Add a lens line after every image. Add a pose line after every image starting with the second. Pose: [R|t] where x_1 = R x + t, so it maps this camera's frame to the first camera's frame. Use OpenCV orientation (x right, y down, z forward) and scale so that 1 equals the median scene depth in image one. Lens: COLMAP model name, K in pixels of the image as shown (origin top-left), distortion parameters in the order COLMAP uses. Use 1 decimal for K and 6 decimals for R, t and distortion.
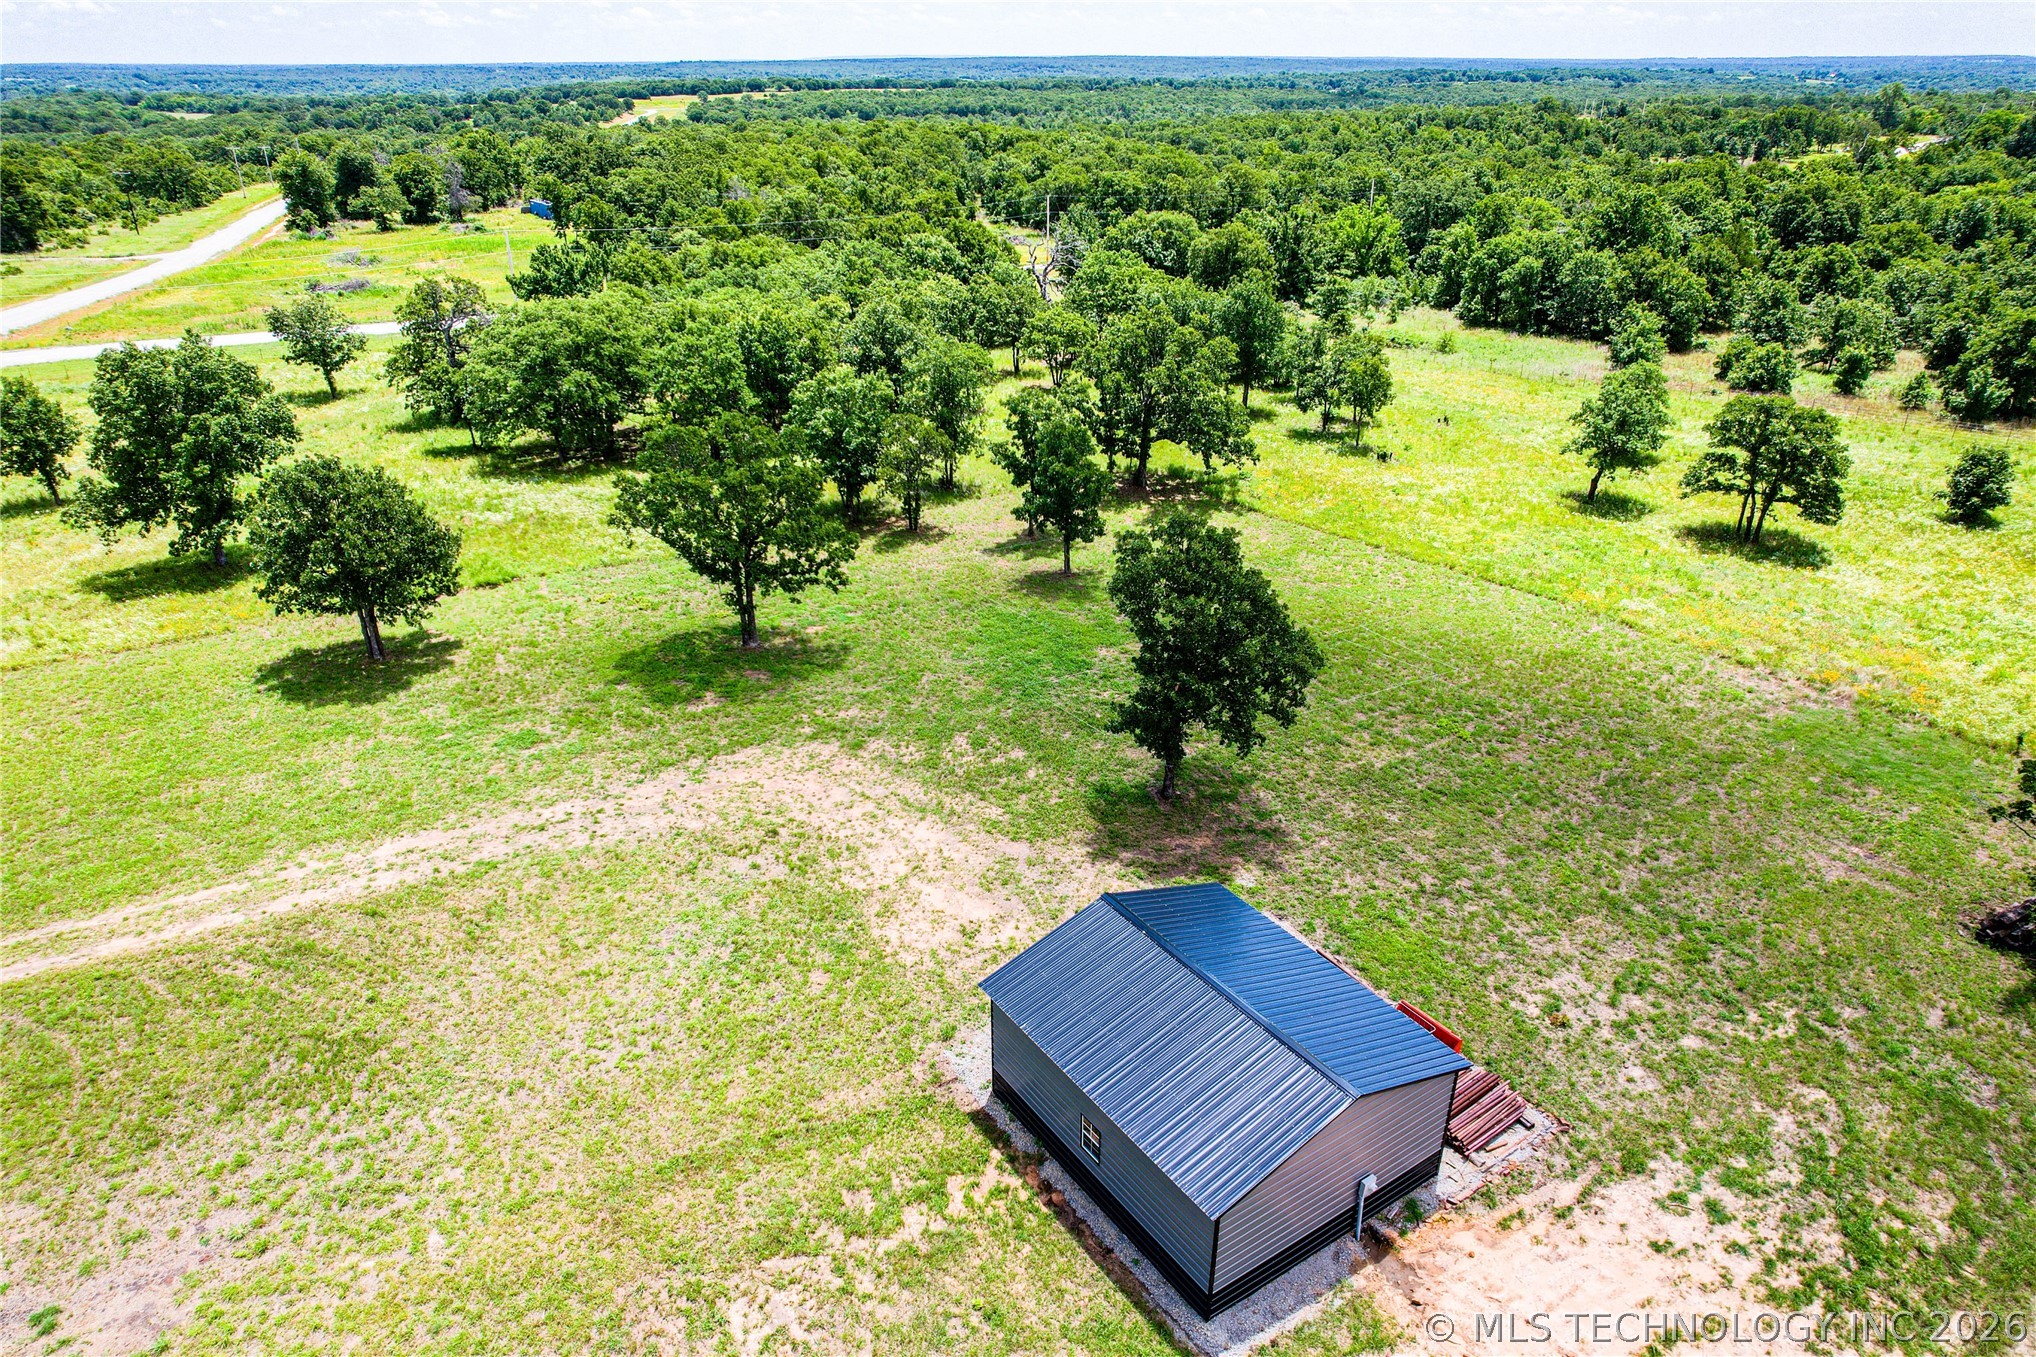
lens RADIAL K [[1311.2, 0, 1013.9], [0, 1311.2, 665.5], [0, 0, 1]] dist [-0.078977, 0.077416]
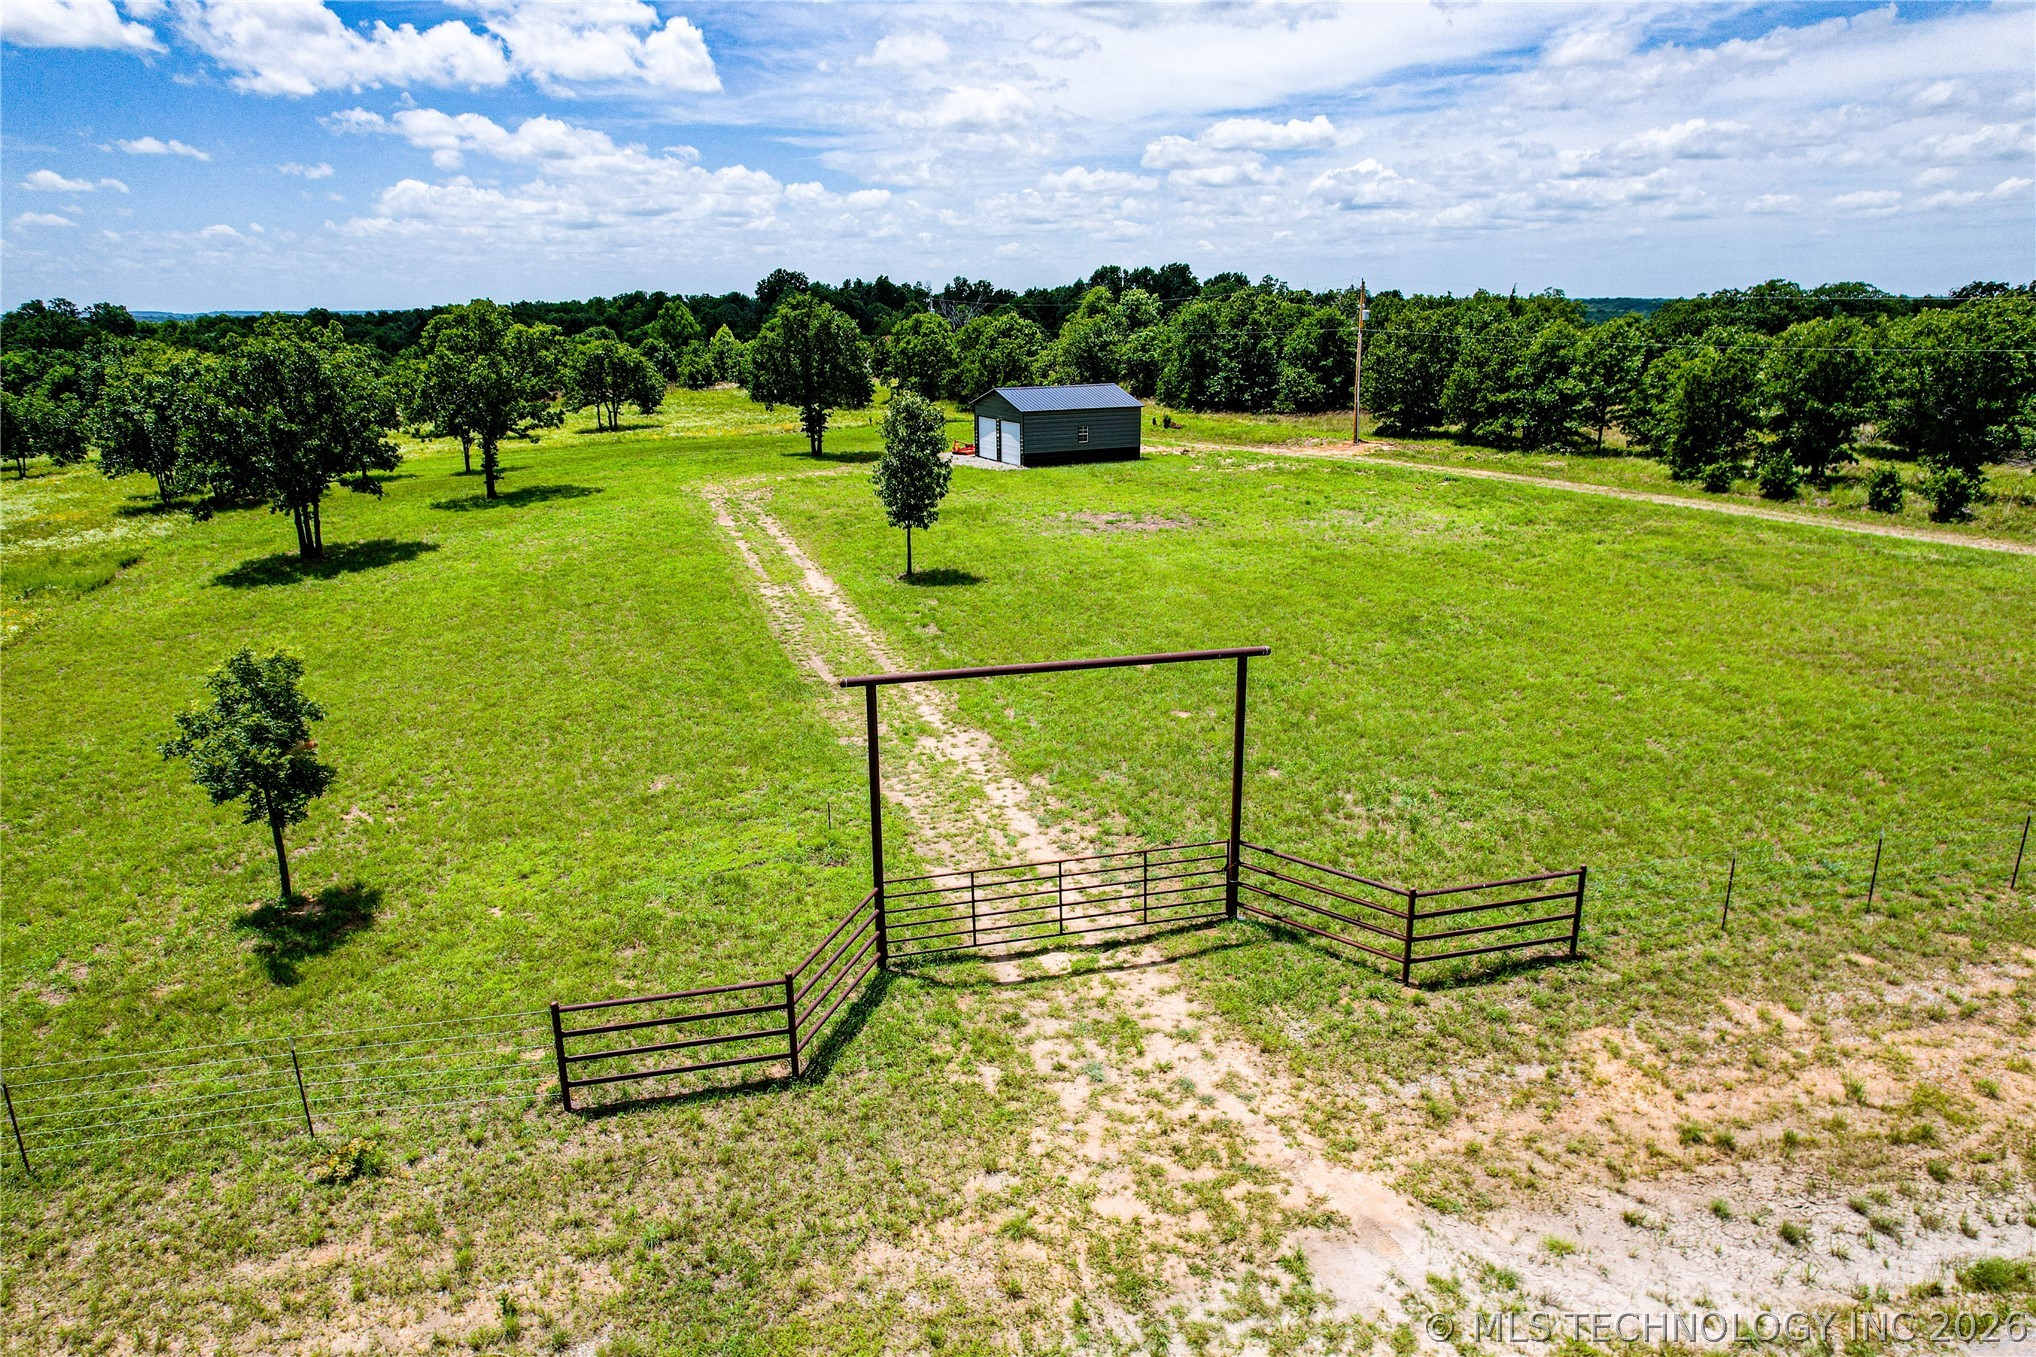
lens RADIAL K [[1311.2, 0, 1013.9], [0, 1311.2, 665.5], [0, 0, 1]] dist [-0.078977, 0.077416]
pose [[0.135867, -0.266403, 0.954238, -1.027392], [0.432457, 0.882513, 0.184804, 0.085763], [-0.891359, 0.387558, 0.235112, 0.253043]]
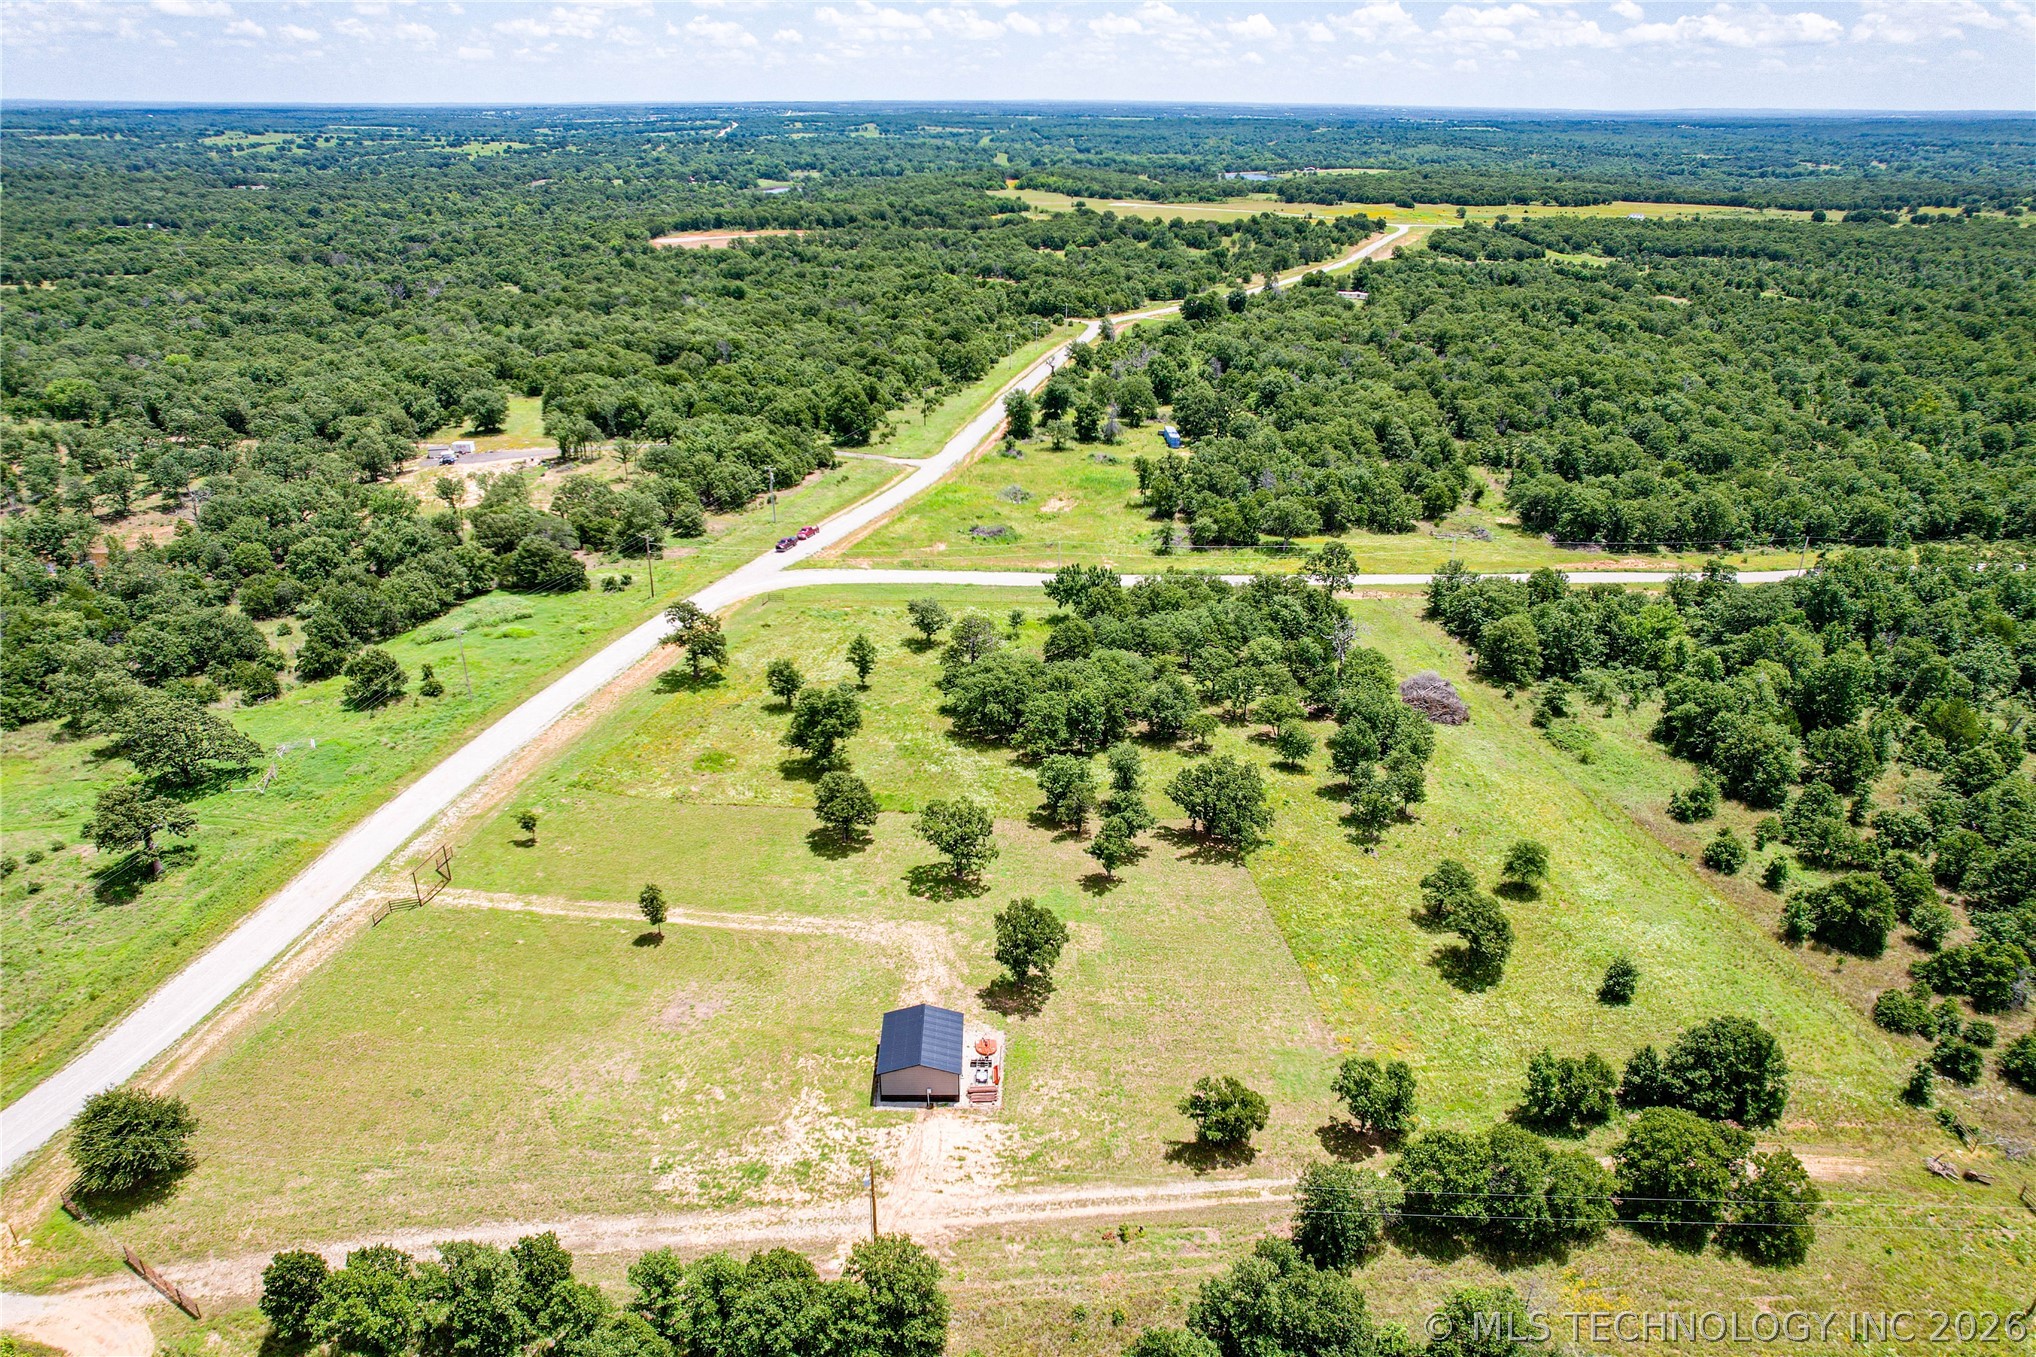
lens RADIAL K [[1311.2, 0, 1013.9], [0, 1311.2, 665.5], [0, 0, 1]] dist [-0.078977, 0.077416]
pose [[0.839060, 0.229165, -0.493419, 0.825043], [-0.242164, 0.969473, 0.038464, -0.421121], [0.487171, 0.087215, 0.868941, -0.958468]]
